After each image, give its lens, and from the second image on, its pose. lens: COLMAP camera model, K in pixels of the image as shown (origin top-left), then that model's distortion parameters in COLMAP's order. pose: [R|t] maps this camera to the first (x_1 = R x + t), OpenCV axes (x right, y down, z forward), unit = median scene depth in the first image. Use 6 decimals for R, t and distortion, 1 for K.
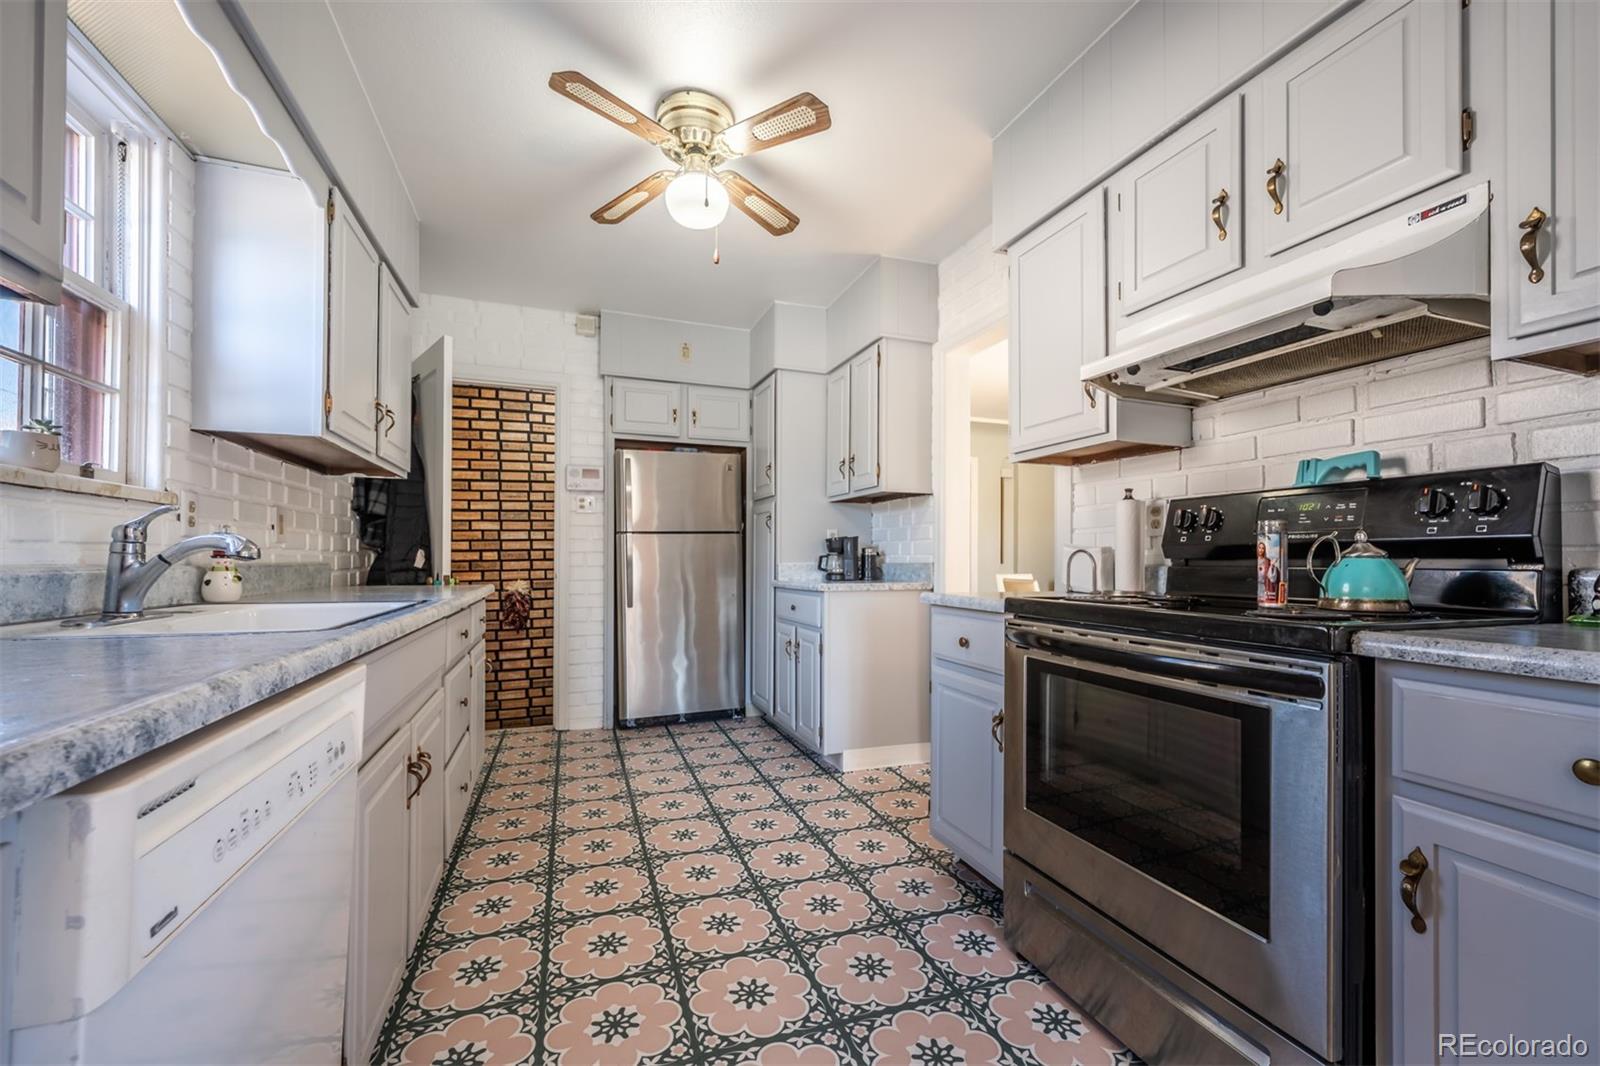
lens RADIAL K [[635.0, 0, 786.9], [0, 635.0, 557.6], [0, 0, 1]] dist [-0.002691, 0.000444]
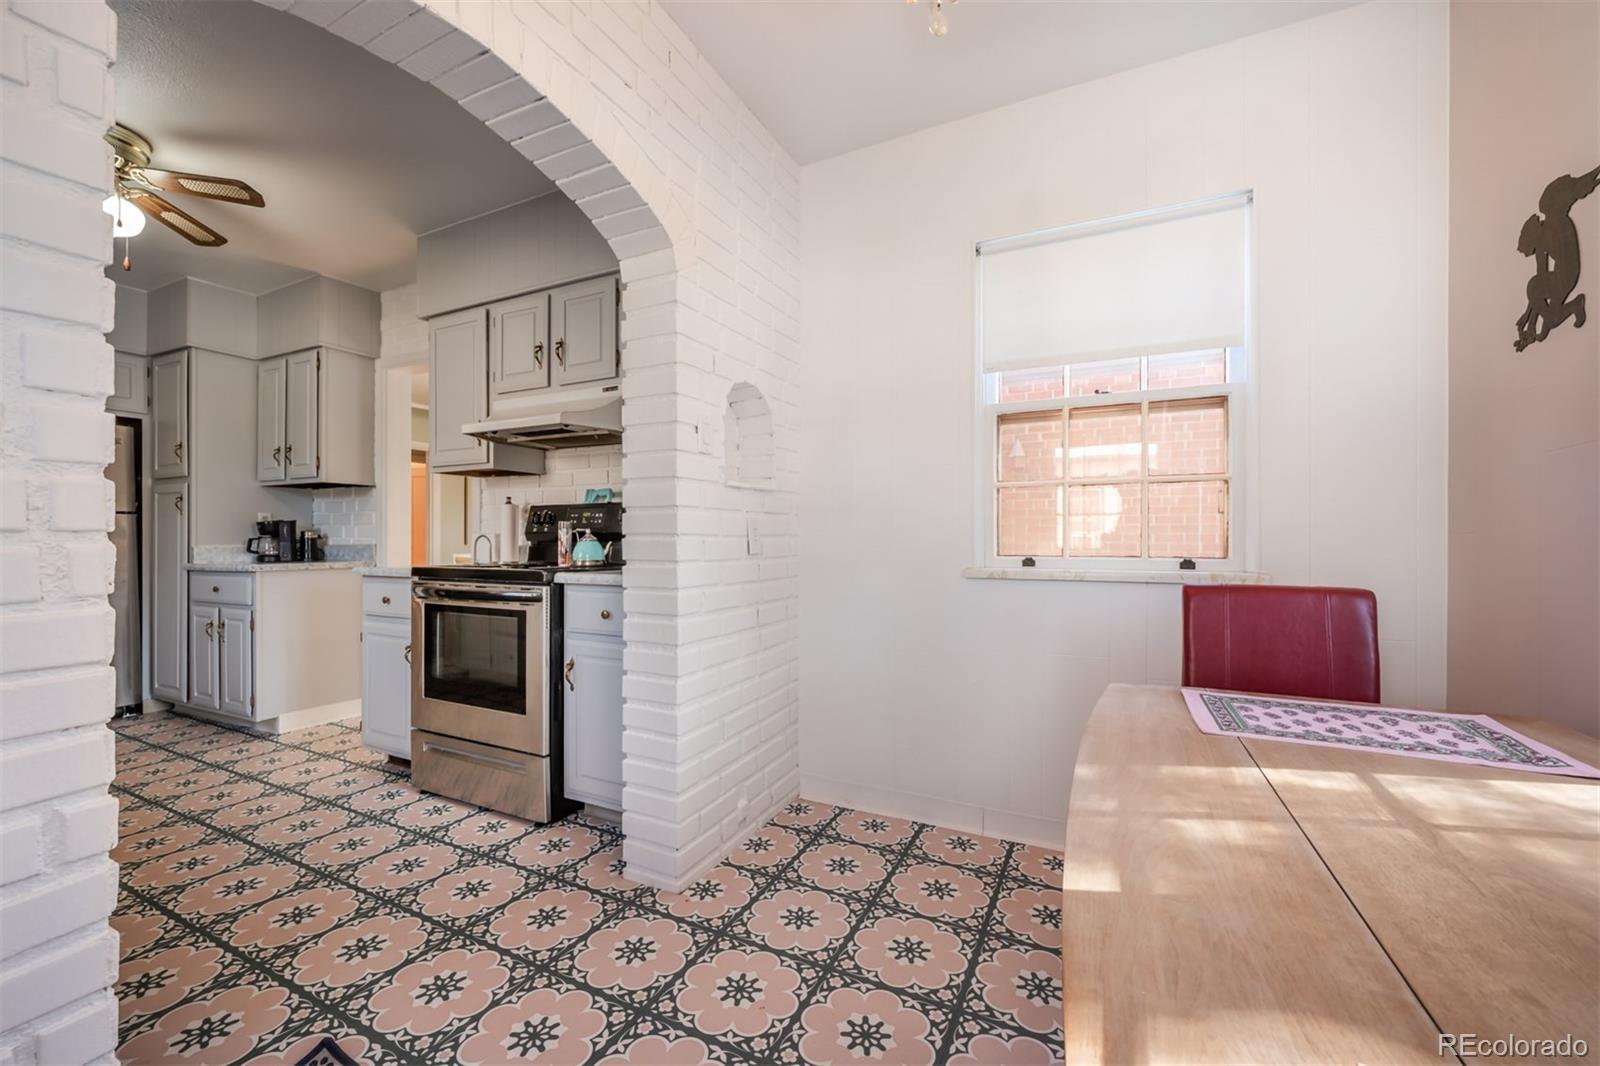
lens RADIAL K [[635.0, 0, 795.7], [0, 635.0, 541.2], [0, 0, 1]] dist [-0.002691, 0.000444]
pose [[0.716650, -0.003808, 0.697423, -0.044176], [0.000162, 0.999986, 0.005293, -0.005358], [-0.697433, -0.003681, 0.716640, -0.522881]]
